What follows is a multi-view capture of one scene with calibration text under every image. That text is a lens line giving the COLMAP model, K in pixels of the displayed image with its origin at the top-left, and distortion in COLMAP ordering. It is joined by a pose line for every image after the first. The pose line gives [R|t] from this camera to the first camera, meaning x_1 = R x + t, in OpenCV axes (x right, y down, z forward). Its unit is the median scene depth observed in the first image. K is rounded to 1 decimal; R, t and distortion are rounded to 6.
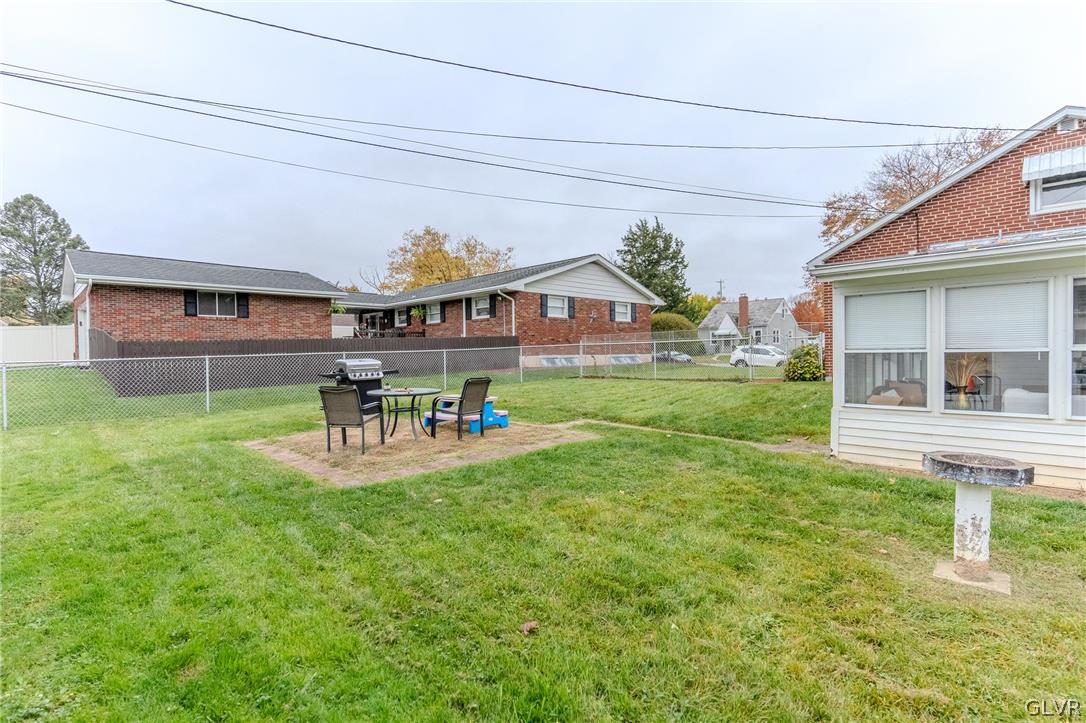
lens RADIAL K [[525.0, 0, 542.1], [0, 525.0, 361.7], [0, 0, 1]] dist [-0.000061, 0.000301]
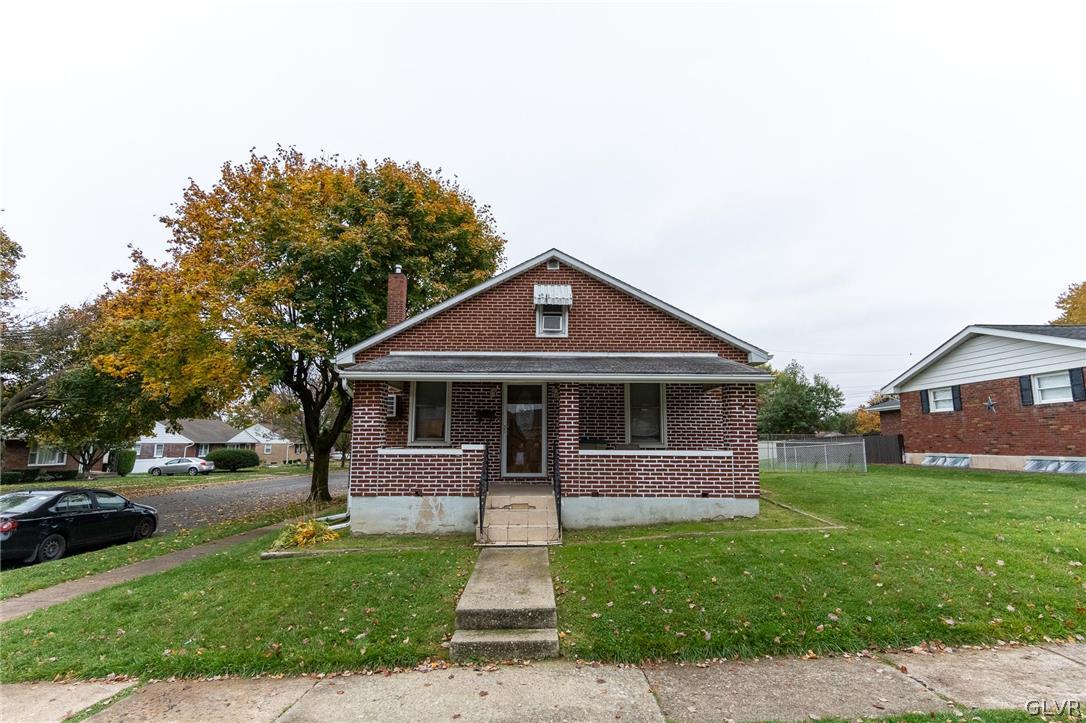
lens RADIAL K [[525.0, 0, 542.1], [0, 525.0, 361.7], [0, 0, 1]] dist [-0.000061, 0.000301]
pose [[-0.687159, -0.102502, -0.719240, 1.815366], [-0.004386, 0.990564, -0.136978, -0.065049], [0.726494, -0.090971, -0.681125, 1.736842]]
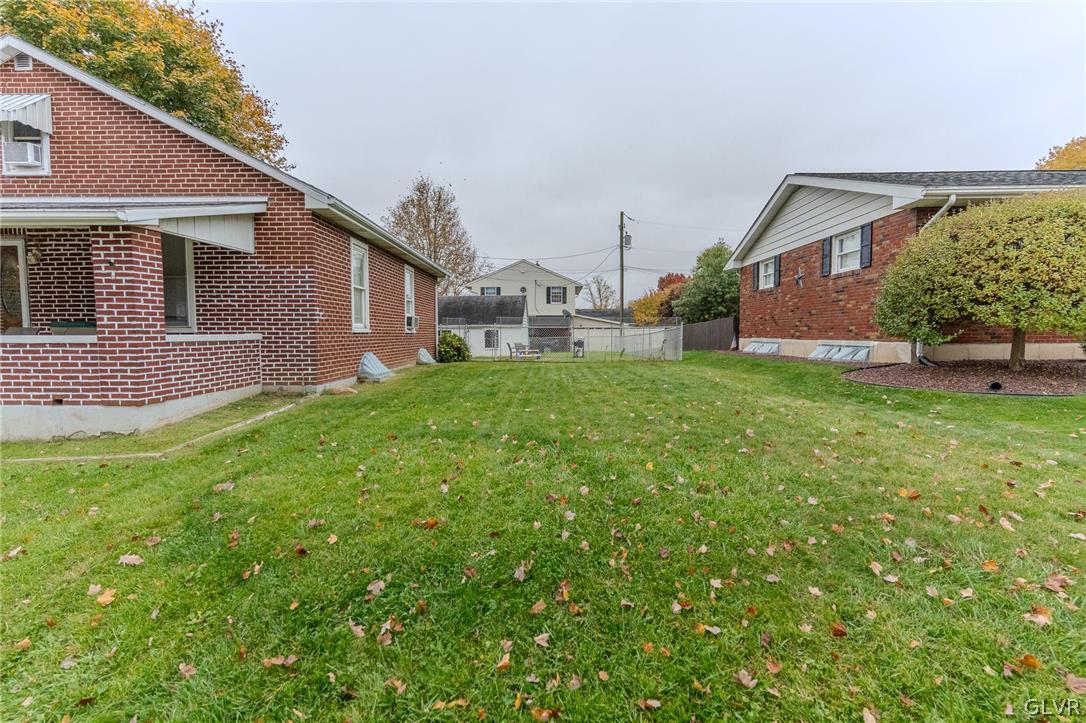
lens RADIAL K [[515.6, 0, 543.0], [0, 515.6, 361.5], [0, 0, 1]] dist [0.000412, 0.000501]
pose [[-0.698477, 0.054500, -0.713554, 1.220303], [0.003905, 0.997371, 0.072355, -0.052880], [0.715621, 0.047752, -0.696854, 1.995051]]
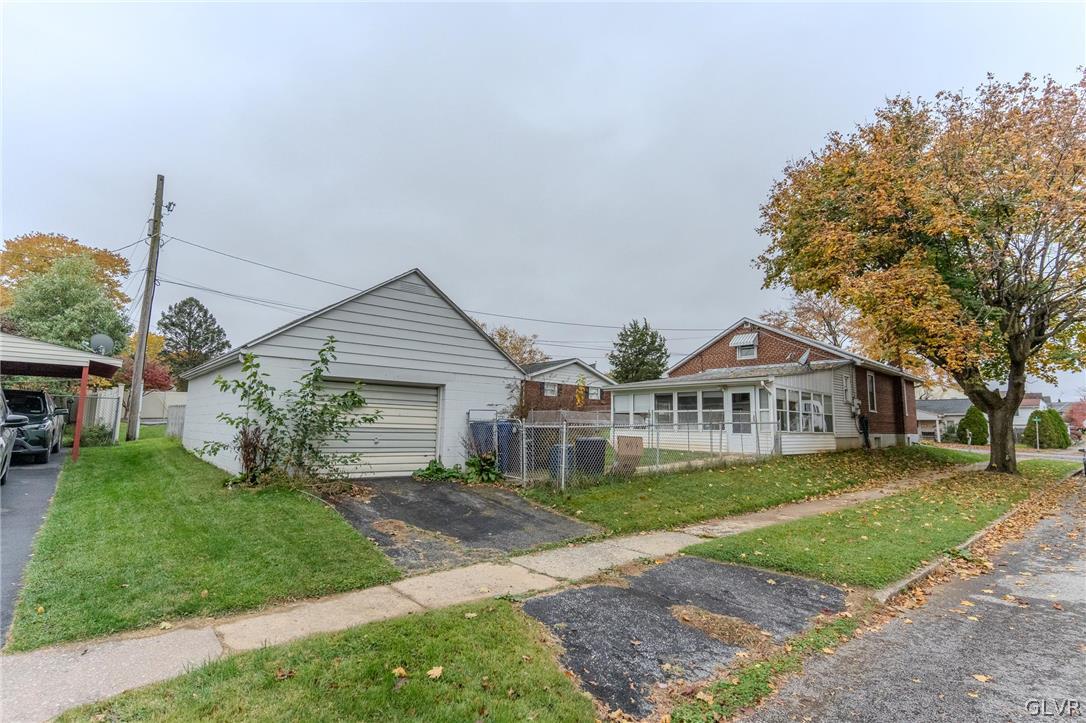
lens RADIAL K [[515.6, 0, 543.0], [0, 515.6, 361.5], [0, 0, 1]] dist [0.000412, 0.000501]
pose [[0.998318, 0.021835, -0.053701, 0.140911], [-0.029142, 0.989822, -0.139294, 0.056538], [0.050113, 0.140624, 0.988794, -1.001657]]
